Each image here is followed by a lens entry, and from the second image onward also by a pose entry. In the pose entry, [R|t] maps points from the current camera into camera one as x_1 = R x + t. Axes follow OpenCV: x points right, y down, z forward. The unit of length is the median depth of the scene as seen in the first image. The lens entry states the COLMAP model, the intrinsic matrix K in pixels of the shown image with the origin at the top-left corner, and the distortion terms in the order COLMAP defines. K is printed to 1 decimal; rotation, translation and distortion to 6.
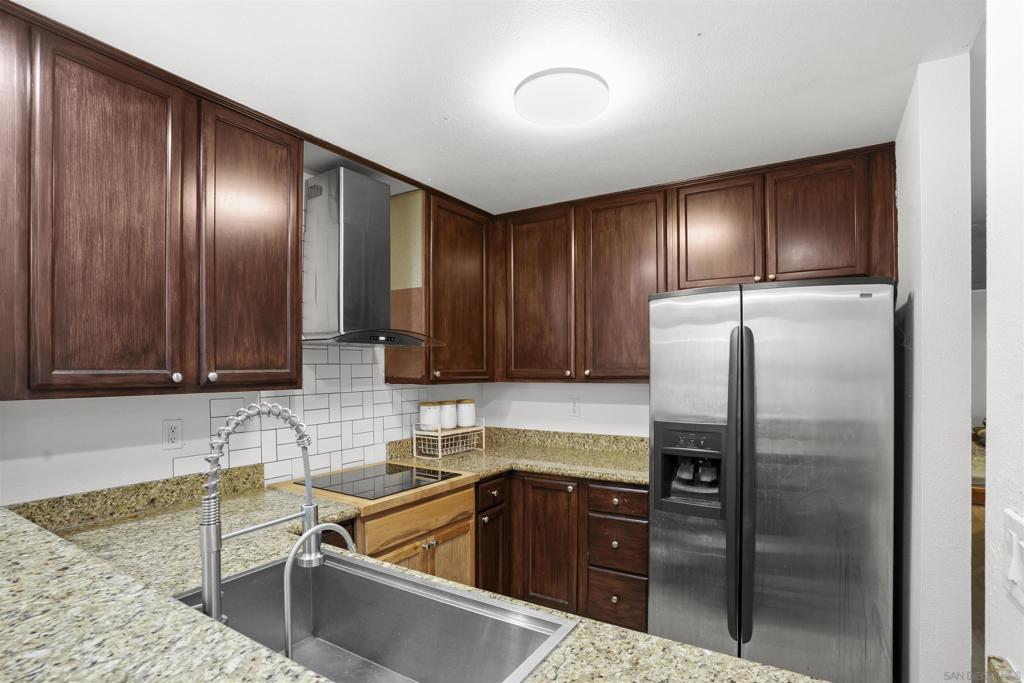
lens RADIAL K [[512.1, 0, 510.3], [0, 512.1, 378.3], [0, 0, 1]] dist [-0.038918, 0.001083]
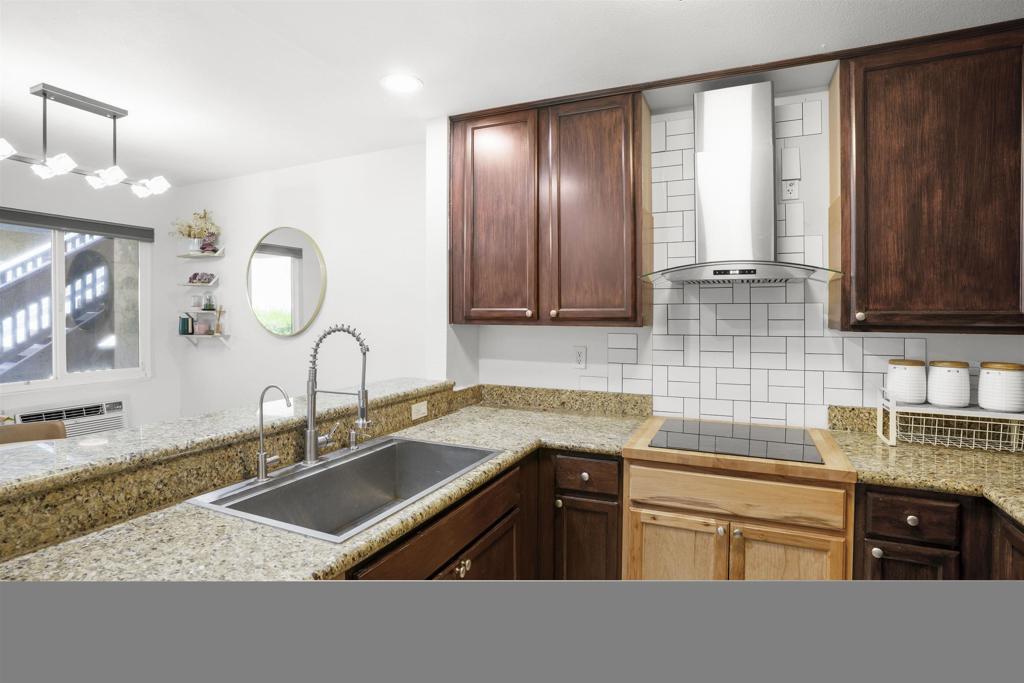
lens RADIAL K [[514.1, 0, 515.0], [0, 514.1, 321.6], [0, 0, 1]] dist [-0.046684, 0.001083]
pose [[0.133405, 0.016076, -0.990931, 0.639409], [-0.024358, 0.999620, 0.012938, 0.003053], [0.990762, 0.022411, 0.133746, 0.640027]]
